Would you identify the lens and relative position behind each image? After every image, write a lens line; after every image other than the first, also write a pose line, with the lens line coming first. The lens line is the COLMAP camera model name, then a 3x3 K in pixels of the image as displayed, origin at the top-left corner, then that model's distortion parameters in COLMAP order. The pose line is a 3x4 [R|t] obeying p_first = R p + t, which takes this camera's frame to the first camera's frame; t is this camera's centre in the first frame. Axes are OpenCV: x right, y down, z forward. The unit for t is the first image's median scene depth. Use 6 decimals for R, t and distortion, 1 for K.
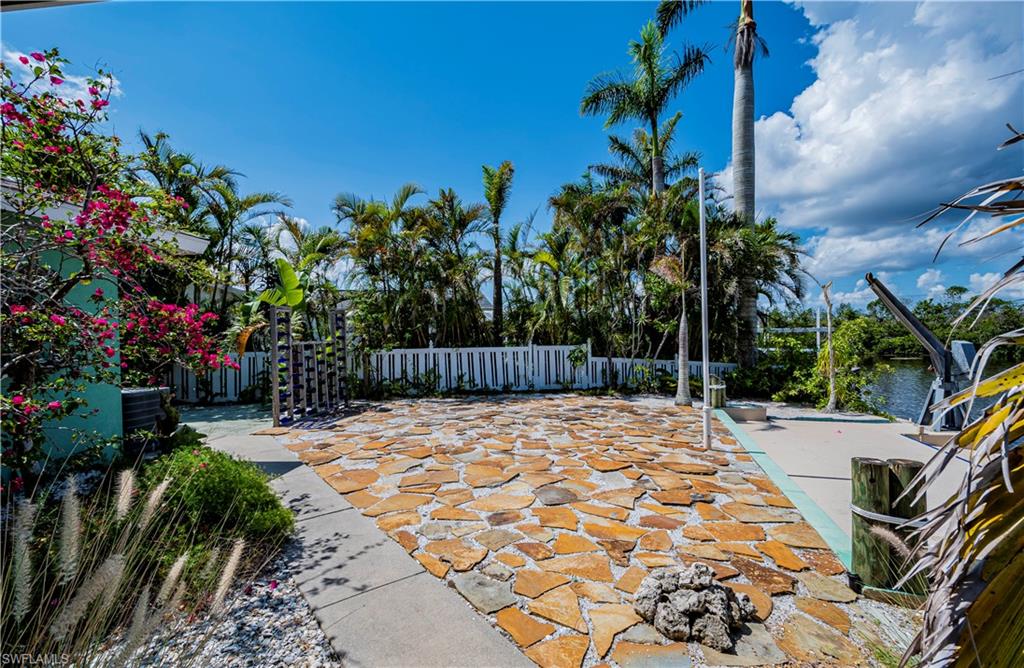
lens RADIAL K [[481.4, 0, 515.2], [0, 481.4, 340.2], [0, 0, 1]] dist [-0.000216, -0.000109]
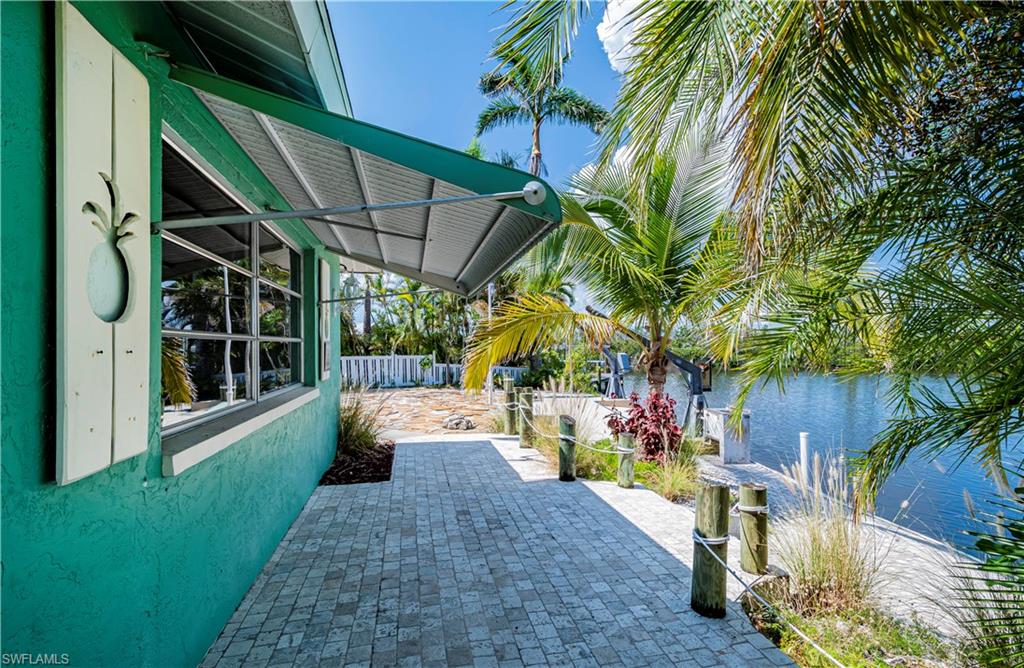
lens RADIAL K [[481.4, 0, 515.2], [0, 481.4, 340.2], [0, 0, 1]] dist [-0.000216, -0.000109]
pose [[0.951605, 0.016684, 0.306872, -0.061913], [-0.007558, 0.999494, -0.030903, 0.007712], [-0.307232, 0.027088, 0.951249, -0.472251]]
